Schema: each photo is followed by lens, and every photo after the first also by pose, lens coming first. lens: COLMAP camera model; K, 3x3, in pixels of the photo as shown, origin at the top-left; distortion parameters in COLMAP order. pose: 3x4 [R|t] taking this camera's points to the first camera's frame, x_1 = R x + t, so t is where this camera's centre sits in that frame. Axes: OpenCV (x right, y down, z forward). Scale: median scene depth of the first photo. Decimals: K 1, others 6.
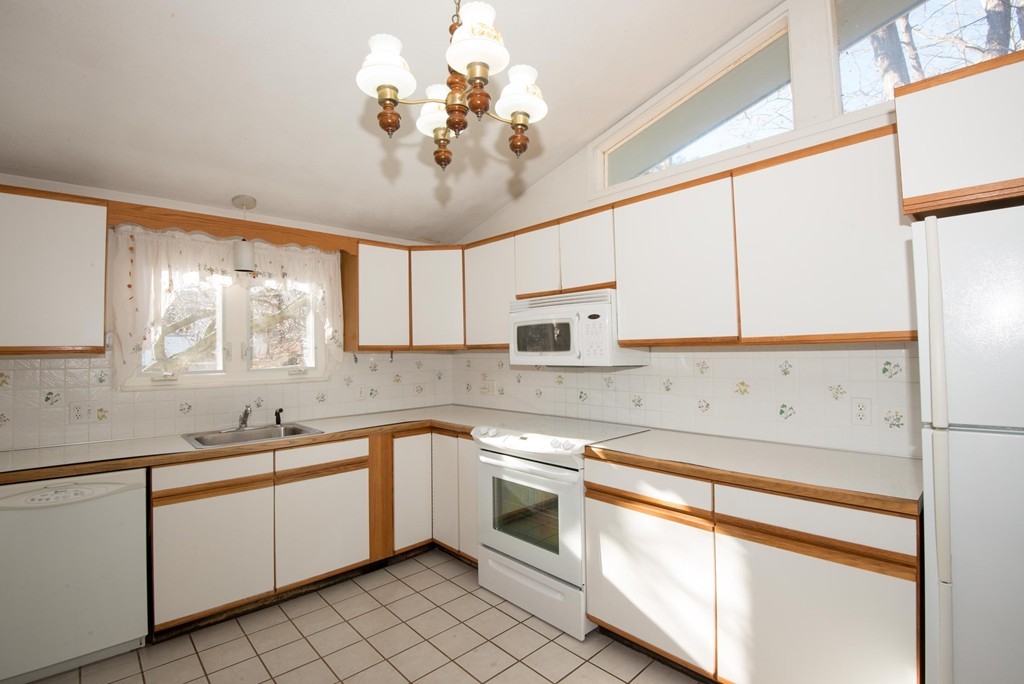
lens RADIAL K [[475.7, 0, 519.5], [0, 475.7, 337.5], [0, 0, 1]] dist [-0.009146, -0.011574]
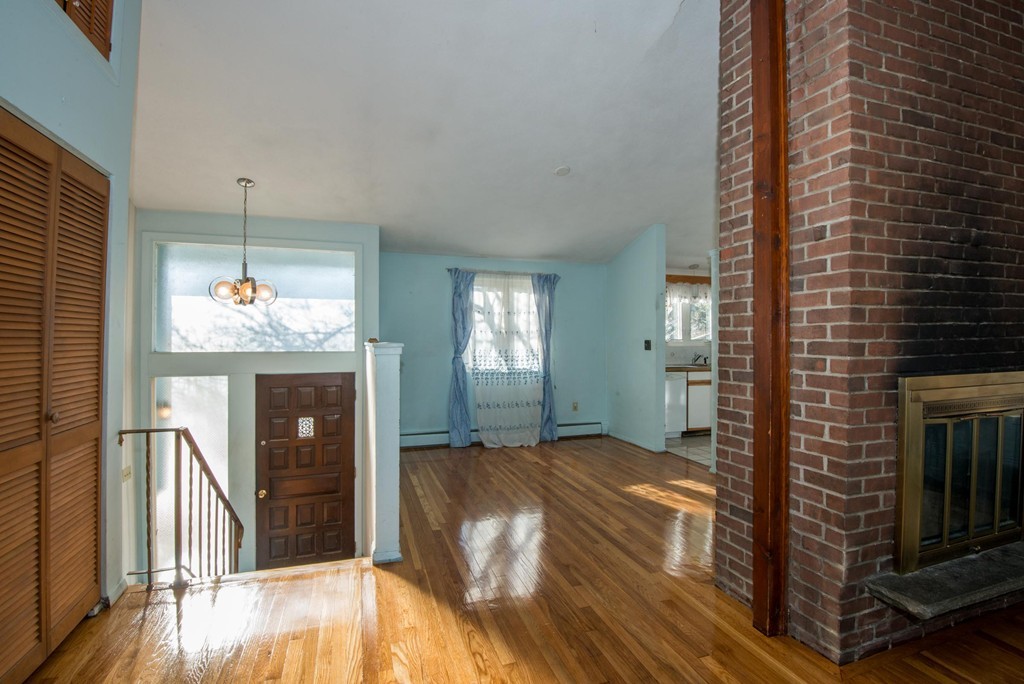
lens RADIAL K [[475.7, 0, 520.1], [0, 475.7, 334.0], [0, 0, 1]] dist [-0.009146, -0.011574]
pose [[0.911015, 0.011698, -0.412207, -0.429988], [-0.004711, 0.999828, 0.017962, 0.004296], [0.412346, -0.014422, 0.910913, -1.610033]]
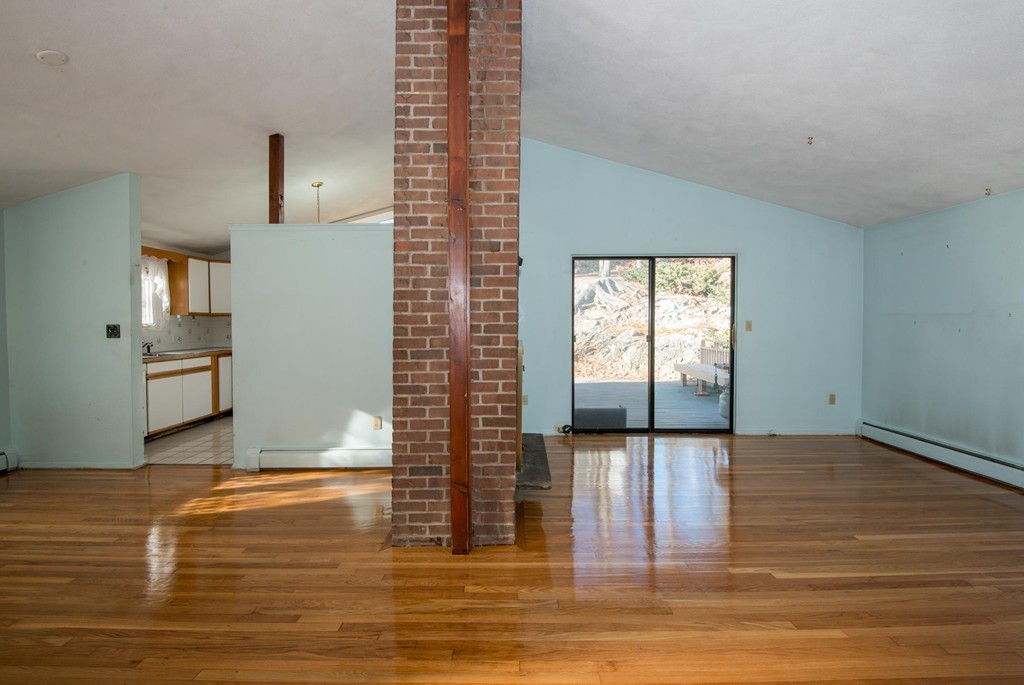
lens RADIAL K [[475.7, 0, 507.0], [0, 475.7, 335.2], [0, 0, 1]] dist [-0.009146, -0.011574]
pose [[0.698210, -0.006150, 0.715866, -0.974201], [-0.025935, 0.999089, 0.033878, 0.014341], [-0.715423, -0.042220, 0.697415, -1.499648]]
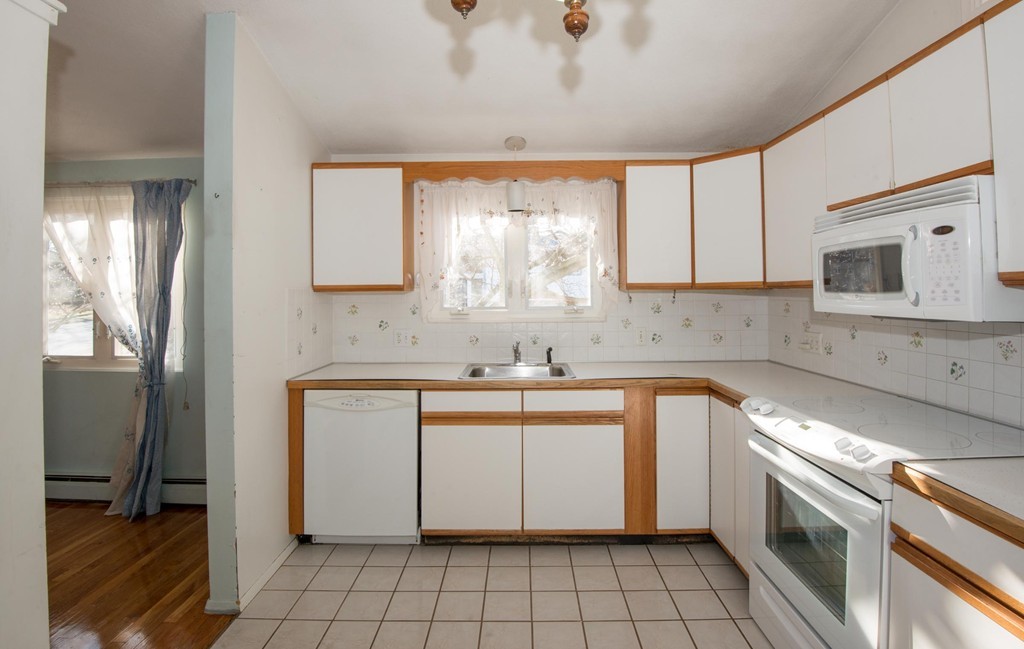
lens RADIAL K [[504.5, 0, 512.1], [0, 504.5, 287.9], [0, 0, 1]] dist [-0.012731, -0.004709]
pose [[0.722256, 0.004262, -0.691613, 0.182065], [0.015217, 0.999641, 0.022051, 0.001997], [0.691459, -0.026451, 0.721931, 0.221109]]
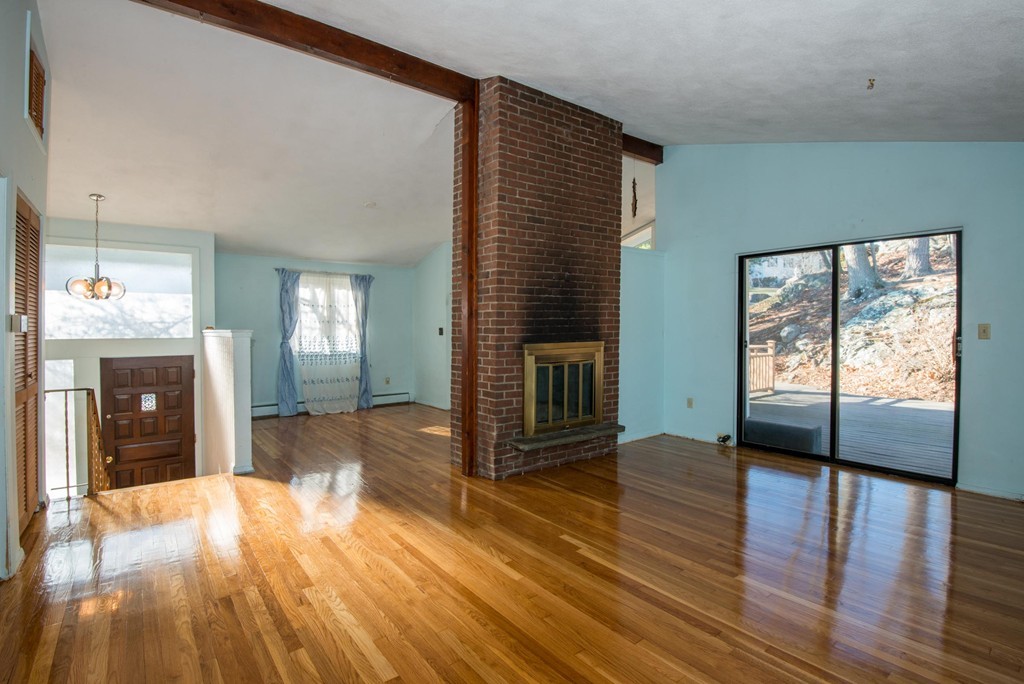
lens RADIAL K [[475.7, 0, 507.9], [0, 475.7, 334.4], [0, 0, 1]] dist [-0.009146, -0.011574]
pose [[0.995103, 0.014934, -0.097709, -0.124266], [-0.011059, 0.999135, 0.040087, -0.010860], [0.098223, -0.038811, 0.994407, -2.198220]]
